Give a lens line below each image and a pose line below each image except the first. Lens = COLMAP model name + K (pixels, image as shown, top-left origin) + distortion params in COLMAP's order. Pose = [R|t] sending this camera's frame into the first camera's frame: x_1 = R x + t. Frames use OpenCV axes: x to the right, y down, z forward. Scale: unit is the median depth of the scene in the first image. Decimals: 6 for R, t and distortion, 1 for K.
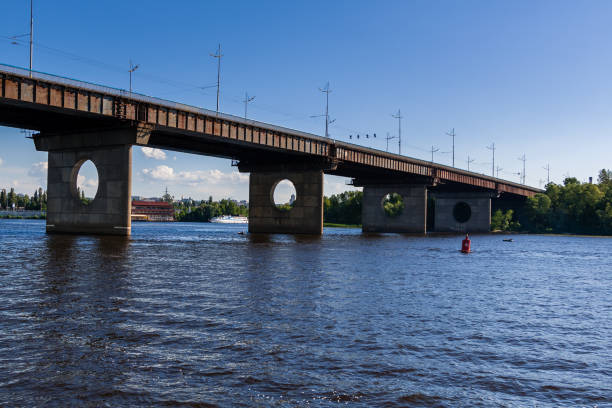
lens RADIAL K [[654.0, 0, 306.0], [0, 654.0, 204.0], [0, 0, 1]] dist [-0.006625, -0.001267]
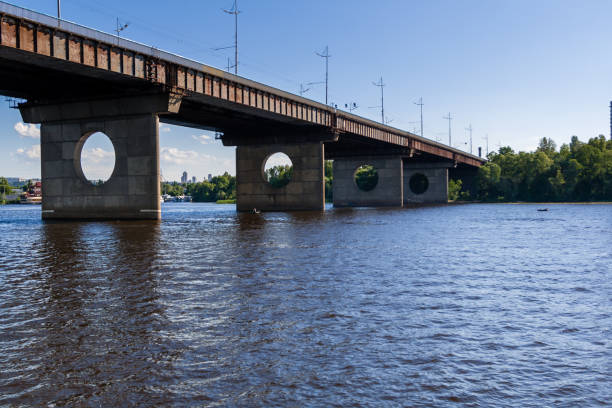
lens RADIAL K [[656.6, 0, 306.0], [0, 656.6, 204.0], [0, 0, 1]] dist [-0.003206, -0.004222]
pose [[0.985650, -0.033573, 0.165429, -0.181900], [0.027392, 0.998844, 0.039504, -0.000819], [-0.166564, -0.034406, 0.985430, 0.096025]]
